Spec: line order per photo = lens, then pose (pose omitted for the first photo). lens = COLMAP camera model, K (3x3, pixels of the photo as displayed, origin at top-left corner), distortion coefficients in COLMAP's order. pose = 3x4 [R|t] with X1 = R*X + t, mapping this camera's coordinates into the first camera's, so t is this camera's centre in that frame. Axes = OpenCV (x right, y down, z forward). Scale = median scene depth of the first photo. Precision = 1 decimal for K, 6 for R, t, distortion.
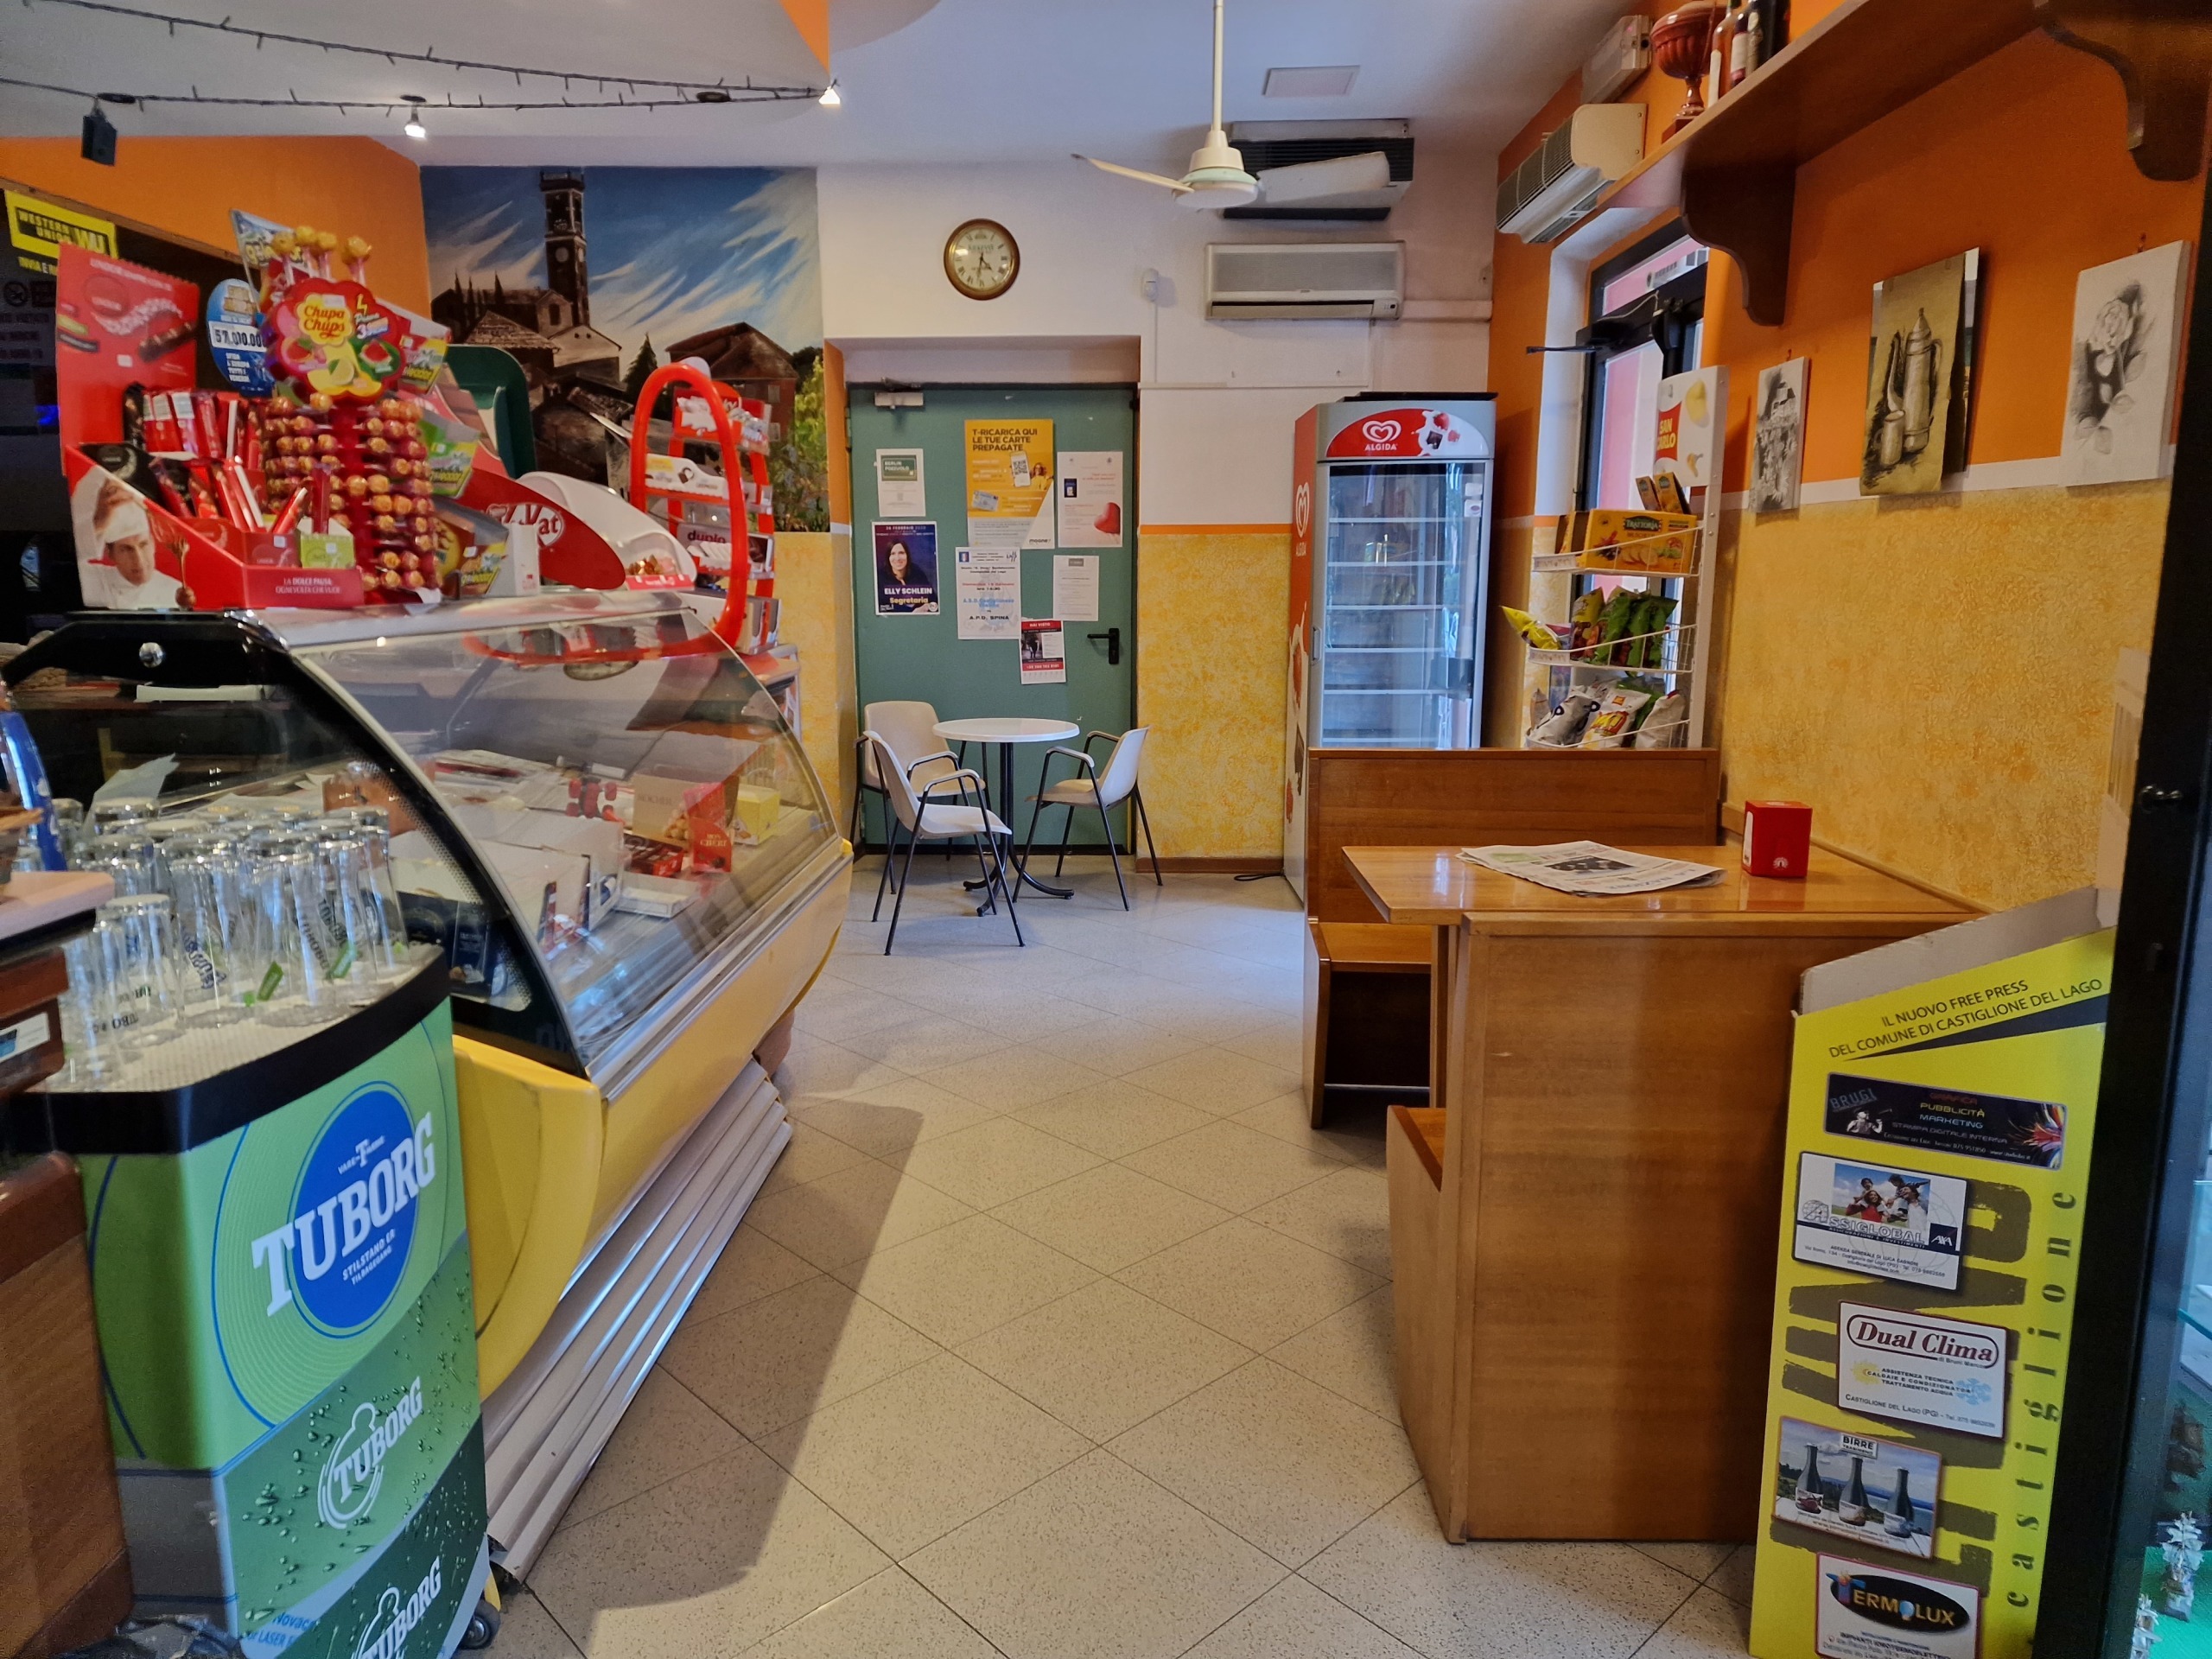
lens RADIAL K [[1498.8, 0, 1091.9], [0, 1498.8, 816.7], [0, 0, 1]] dist [0.065038, -0.047759]
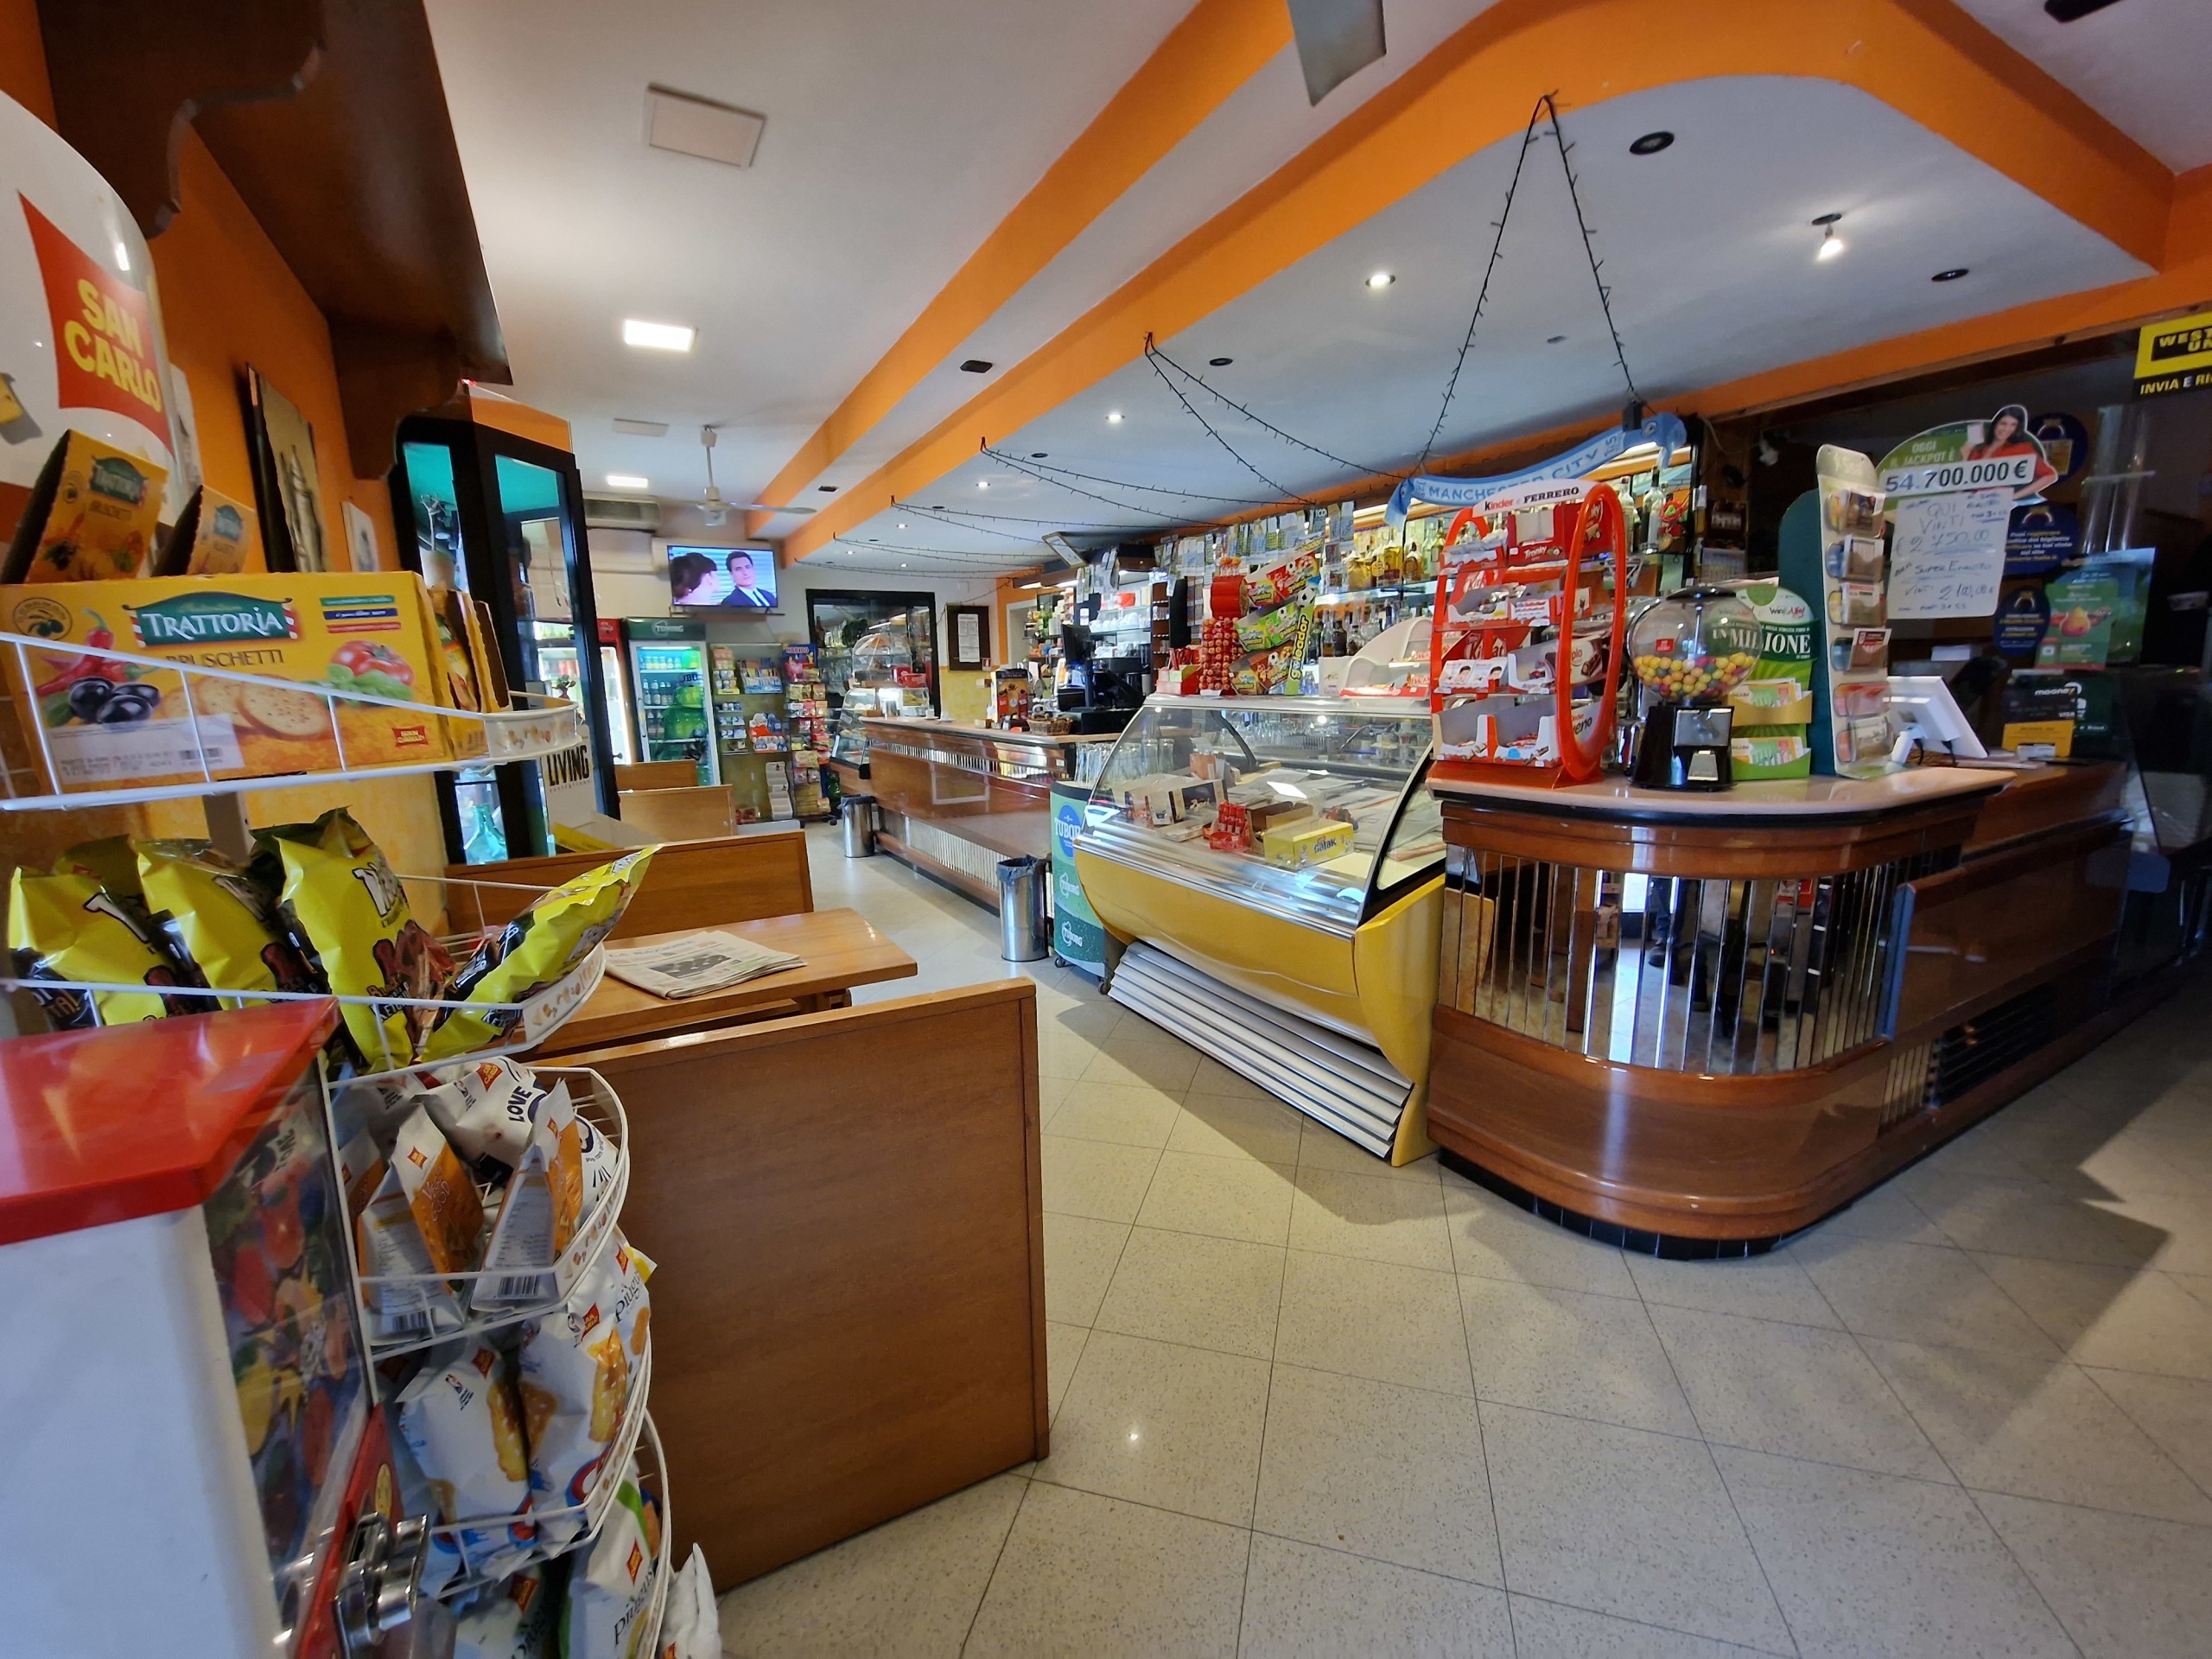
lens RADIAL K [[918.1, 0, 1092.8], [0, 918.1, 842.2], [0, 0, 1]] dist [0.002439, -0.007490]
pose [[-0.861894, 0.113489, -0.494226, 0.413058], [-0.062413, 0.943481, 0.325496, -0.310423], [0.503233, 0.311390, -0.806097, 1.738641]]
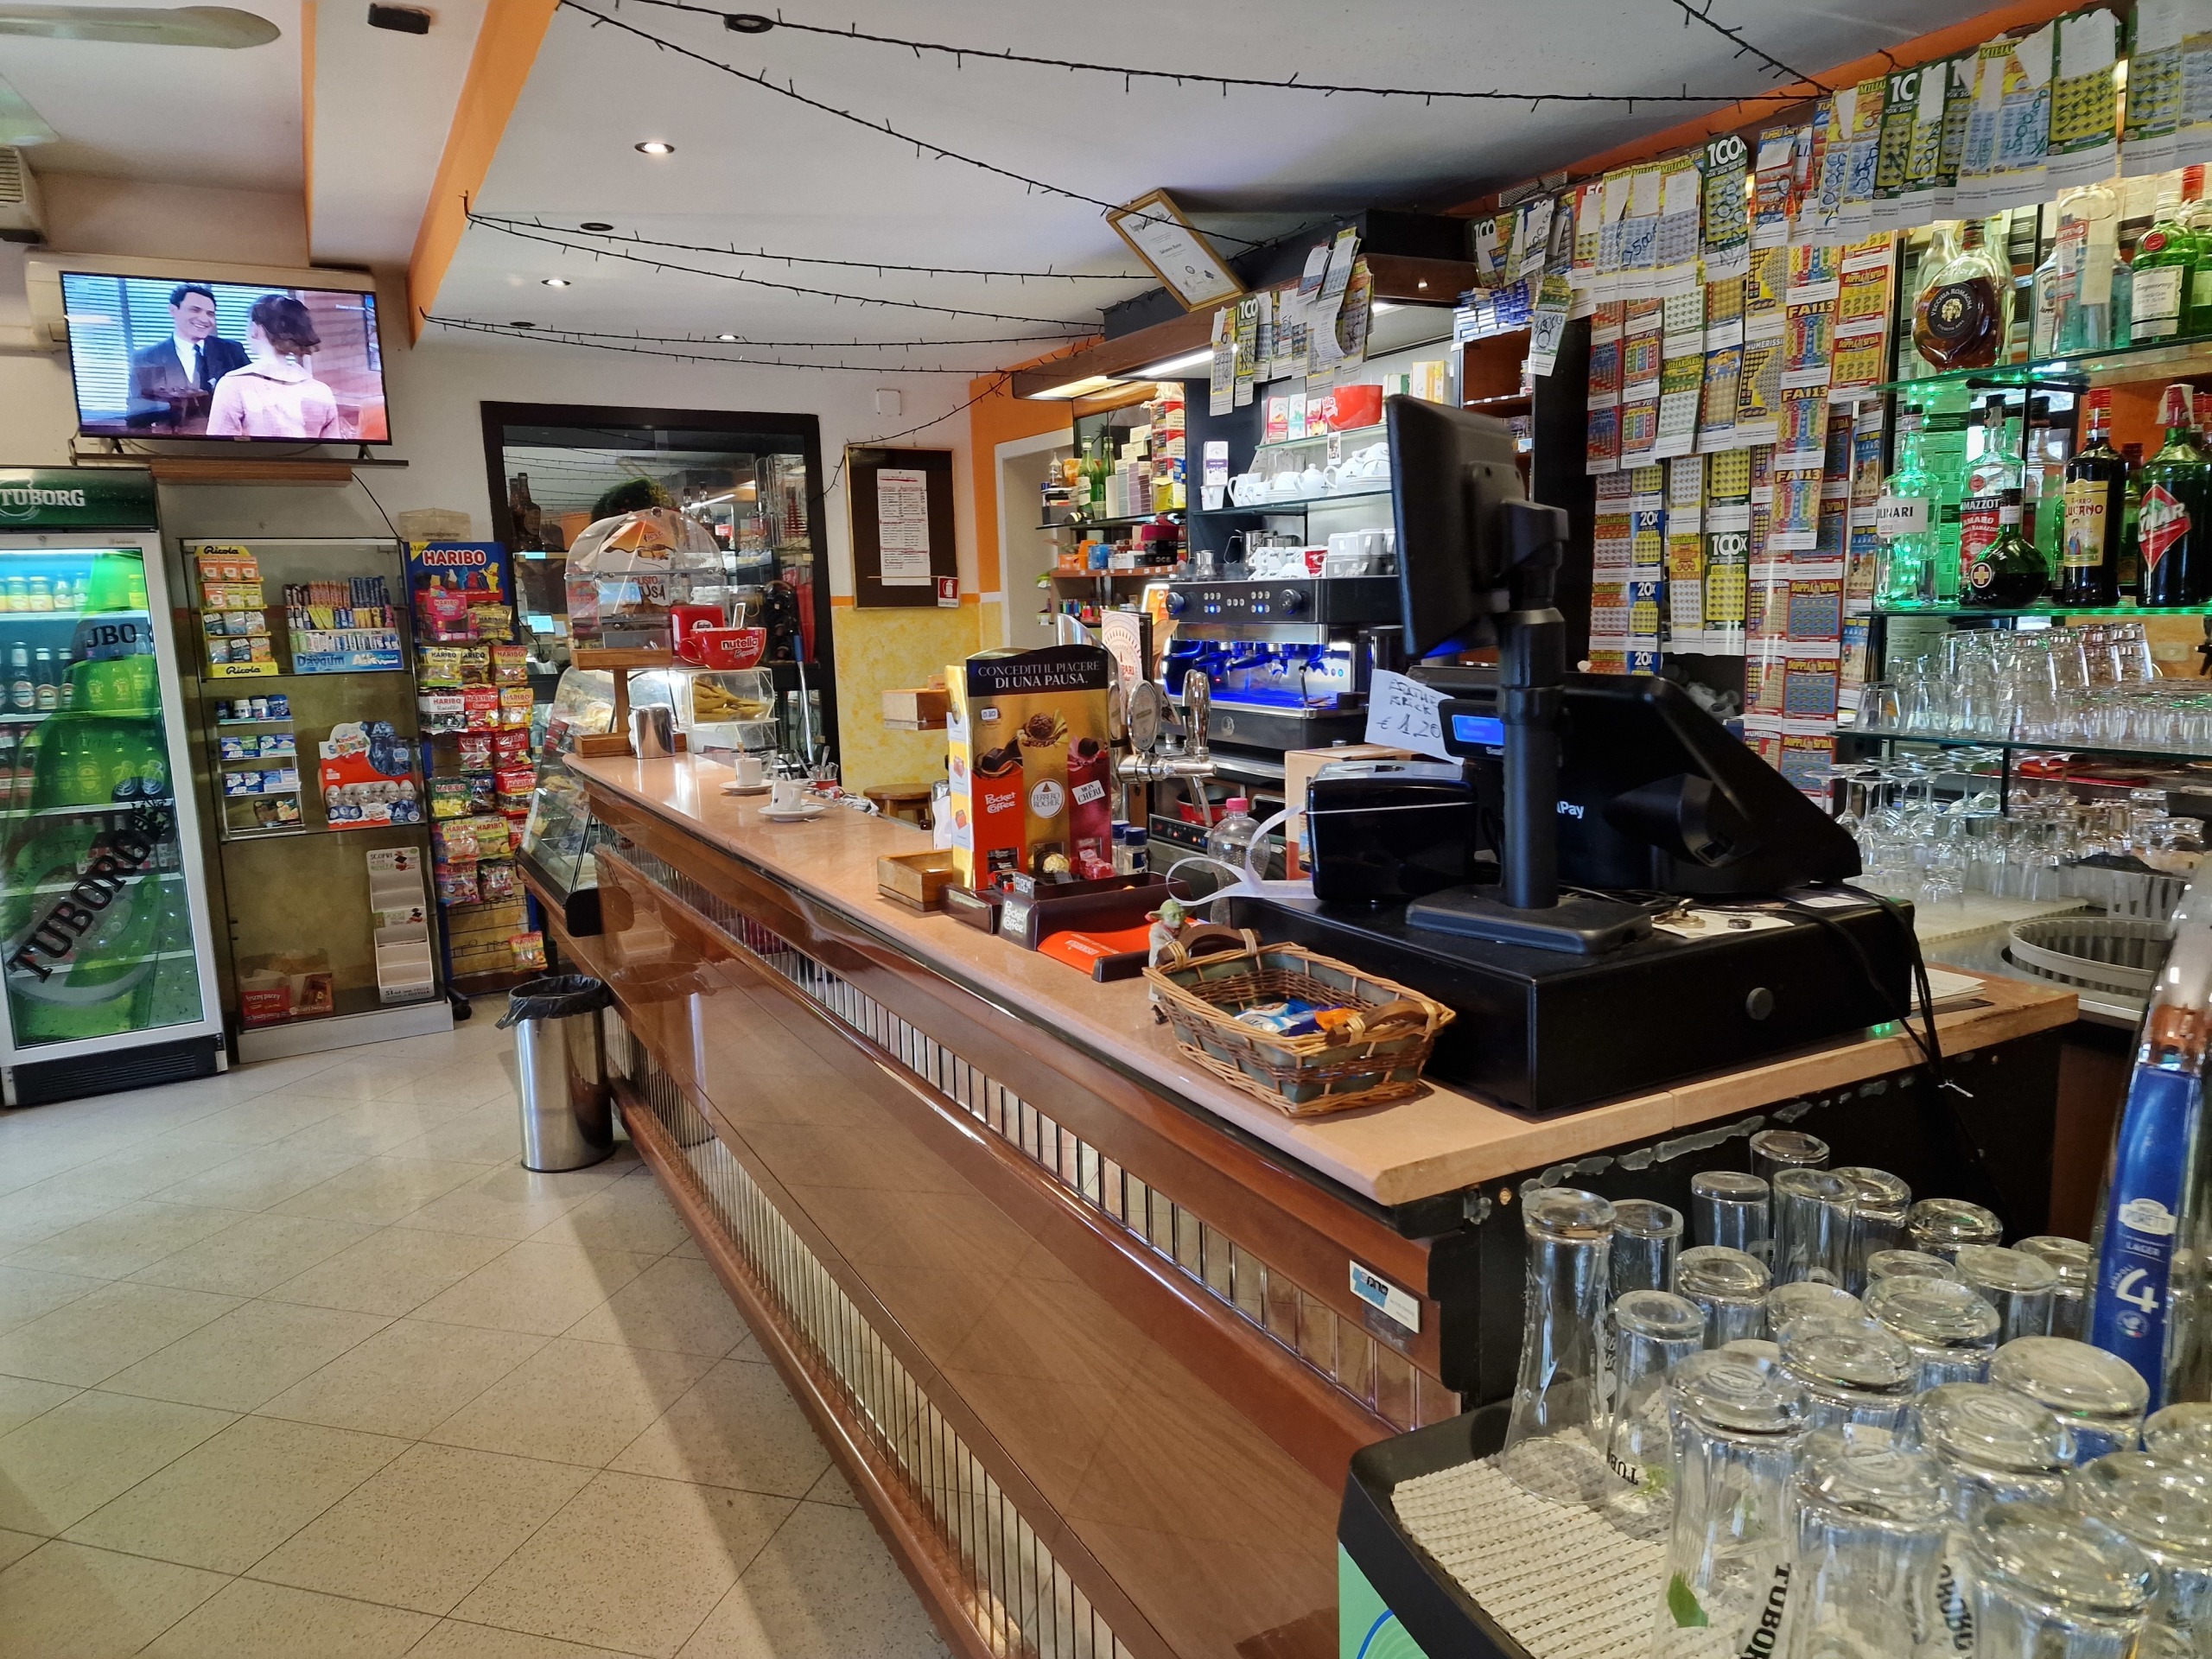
lens RADIAL K [[1498.8, 0, 1091.9], [0, 1498.8, 816.7], [0, 0, 1]] dist [0.065038, -0.047759]
pose [[-0.873249, 0.098755, -0.477162, -0.082440], [-0.053827, 0.953704, 0.295890, -0.158058], [0.484292, 0.284070, -0.827506, 0.667966]]
